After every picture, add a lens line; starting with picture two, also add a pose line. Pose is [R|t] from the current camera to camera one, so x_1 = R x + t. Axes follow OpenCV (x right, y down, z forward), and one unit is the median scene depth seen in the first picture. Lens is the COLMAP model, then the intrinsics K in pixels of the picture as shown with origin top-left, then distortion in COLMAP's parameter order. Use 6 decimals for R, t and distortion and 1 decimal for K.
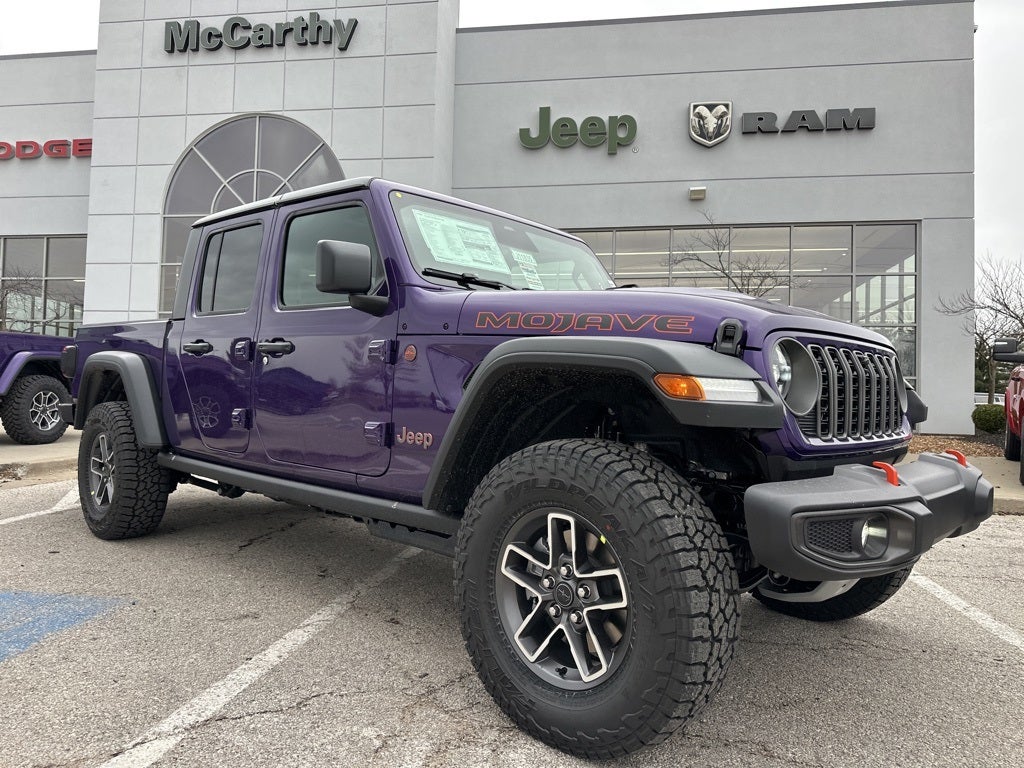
lens RADIAL K [[720.7, 0, 508.9], [0, 720.7, 389.3], [0, 0, 1]] dist [0.044538, -0.053705]
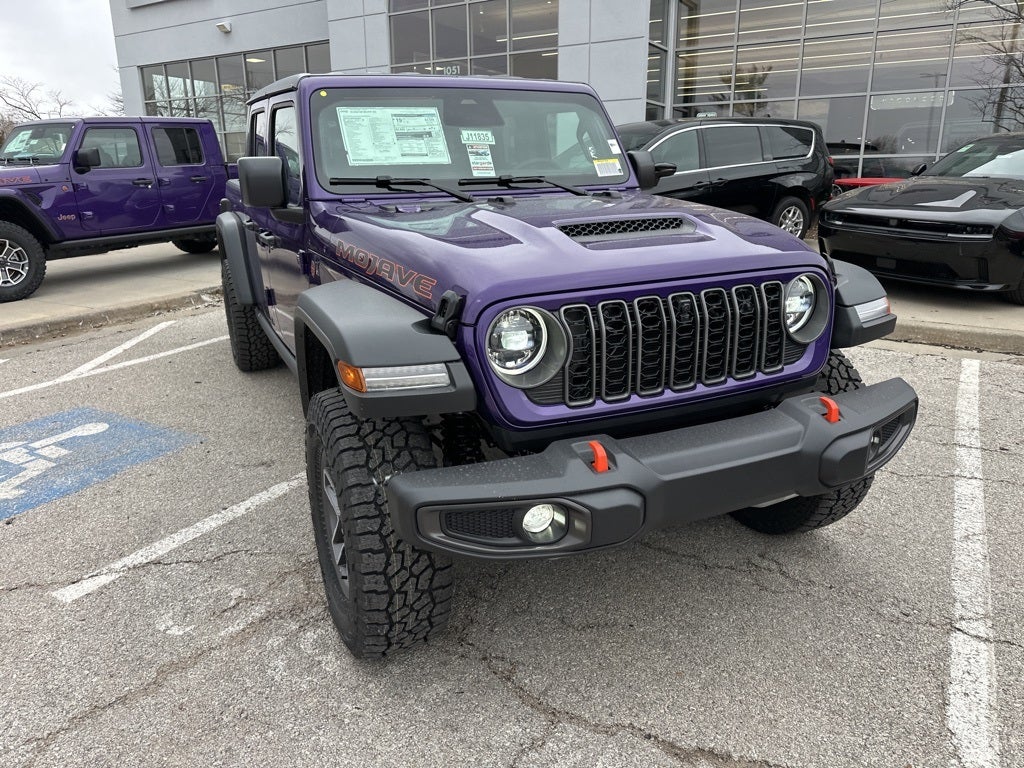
lens RADIAL K [[724.5, 0, 508.4], [0, 724.5, 379.8], [0, 0, 1]] dist [0.037488, -0.047968]
pose [[0.926343, 0.067468, -0.370589, 0.690618], [0.043759, 0.957892, 0.283774, -0.233433], [0.374131, -0.279089, 0.884384, 0.128094]]
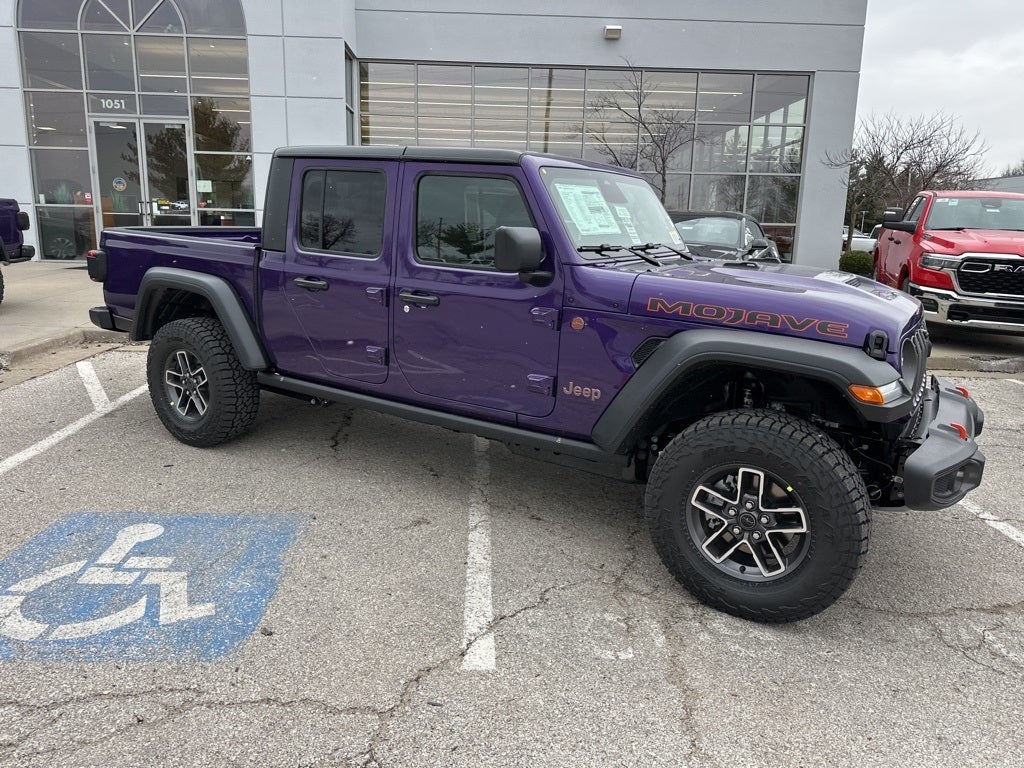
lens RADIAL K [[718.1, 0, 508.2], [0, 718.1, 381.6], [0, 0, 1]] dist [0.045914, -0.057105]
pose [[0.981730, -0.041355, 0.185730, -0.611953], [-0.004213, 0.971133, 0.238500, -0.308320], [-0.190232, -0.234925, 0.953217, -0.205076]]
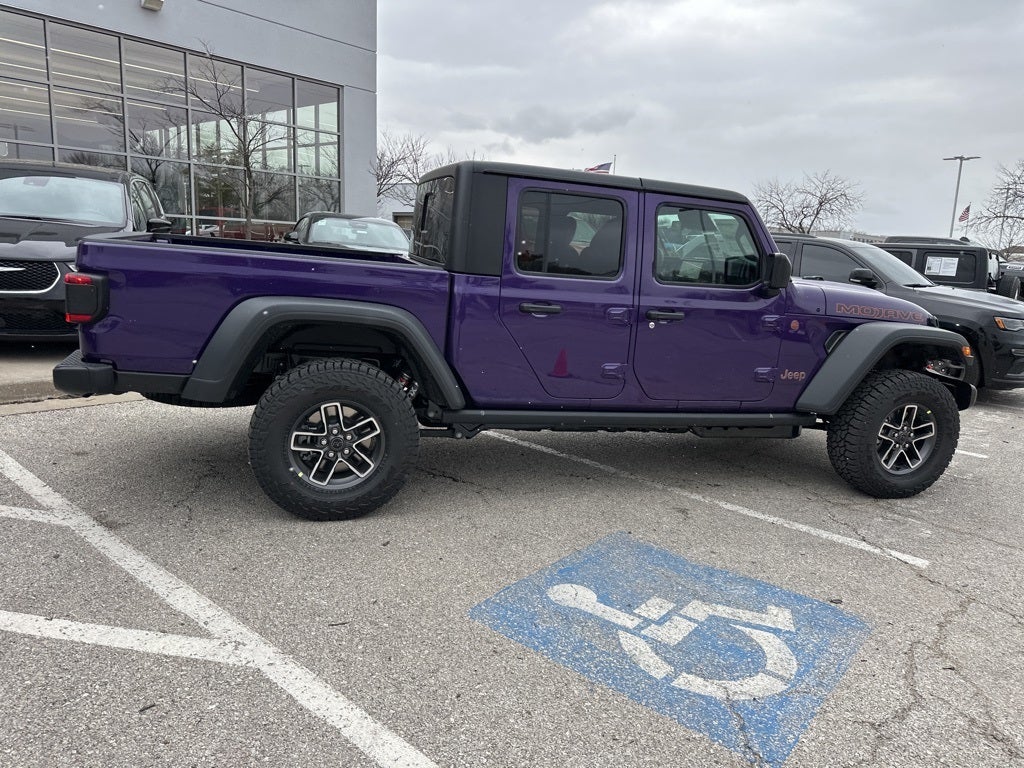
lens RADIAL K [[717.3, 0, 509.6], [0, 717.3, 379.8], [0, 0, 1]] dist [0.051018, -0.063249]
pose [[0.514216, -0.159900, 0.842623, -2.391030], [-0.058432, 0.973652, 0.220424, -0.323470], [-0.855668, -0.162582, 0.491324, 0.914540]]
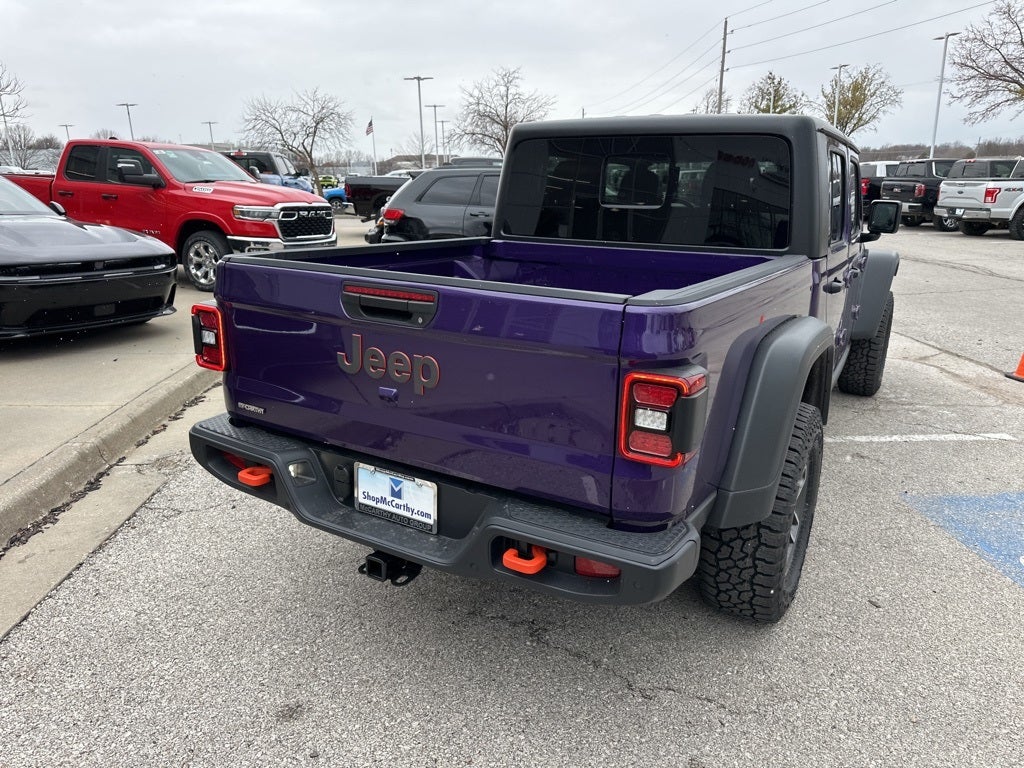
lens RADIAL K [[724.5, 0, 508.4], [0, 724.5, 379.8], [0, 0, 1]] dist [0.037488, -0.047968]
pose [[-0.211913, -0.291001, 0.932958, -2.218879], [-0.023450, 0.955879, 0.292824, -0.366347], [-0.977007, 0.040175, -0.209387, 2.867772]]
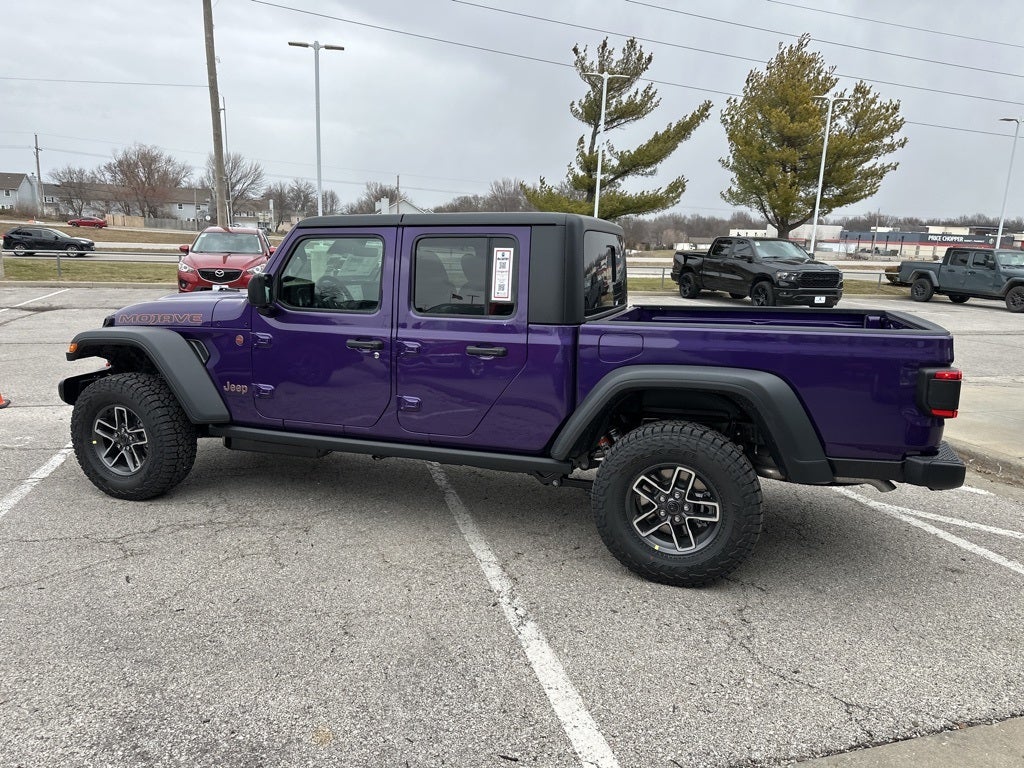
lens RADIAL K [[717.3, 0, 509.6], [0, 717.3, 379.8], [0, 0, 1]] dist [0.051018, -0.063249]
pose [[-0.906583, 0.027677, -0.421119, 0.522678], [-0.045254, 0.985719, 0.162207, -0.318914], [0.419594, 0.166111, -0.892383, 4.082727]]
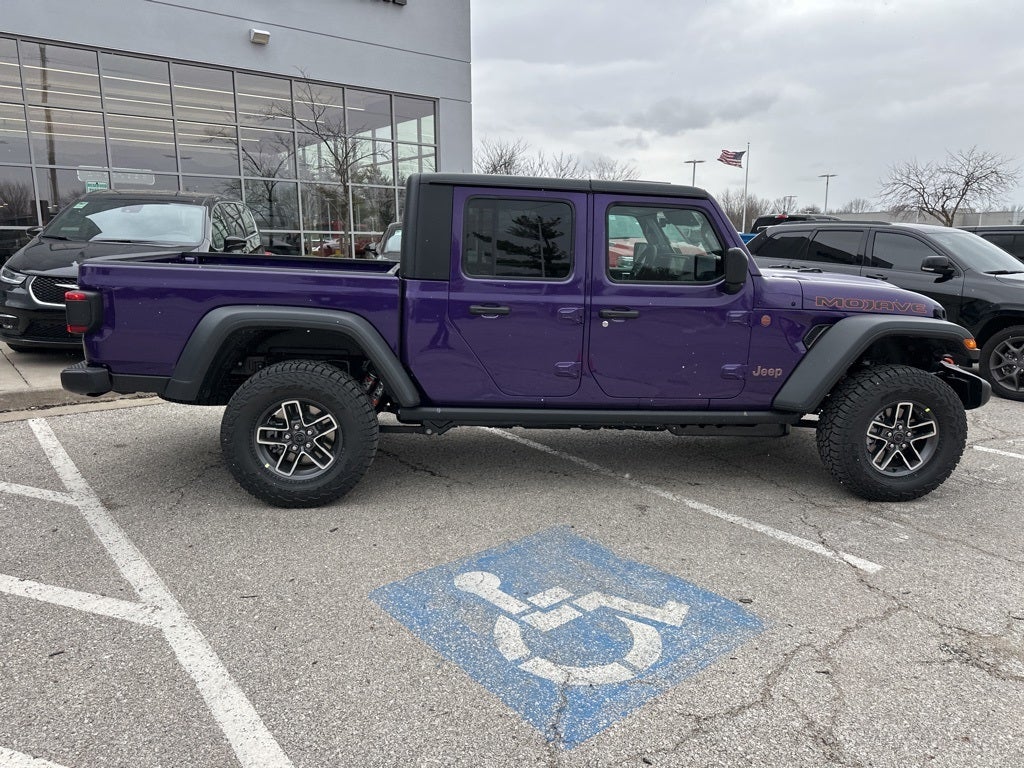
lens RADIAL K [[717.3, 0, 509.6], [0, 717.3, 379.8], [0, 0, 1]] dist [0.051018, -0.063249]
pose [[0.661158, -0.164384, 0.732017, -2.174244], [-0.008872, 0.973920, 0.226719, -0.357375], [-0.750194, -0.156392, 0.642456, 0.469493]]
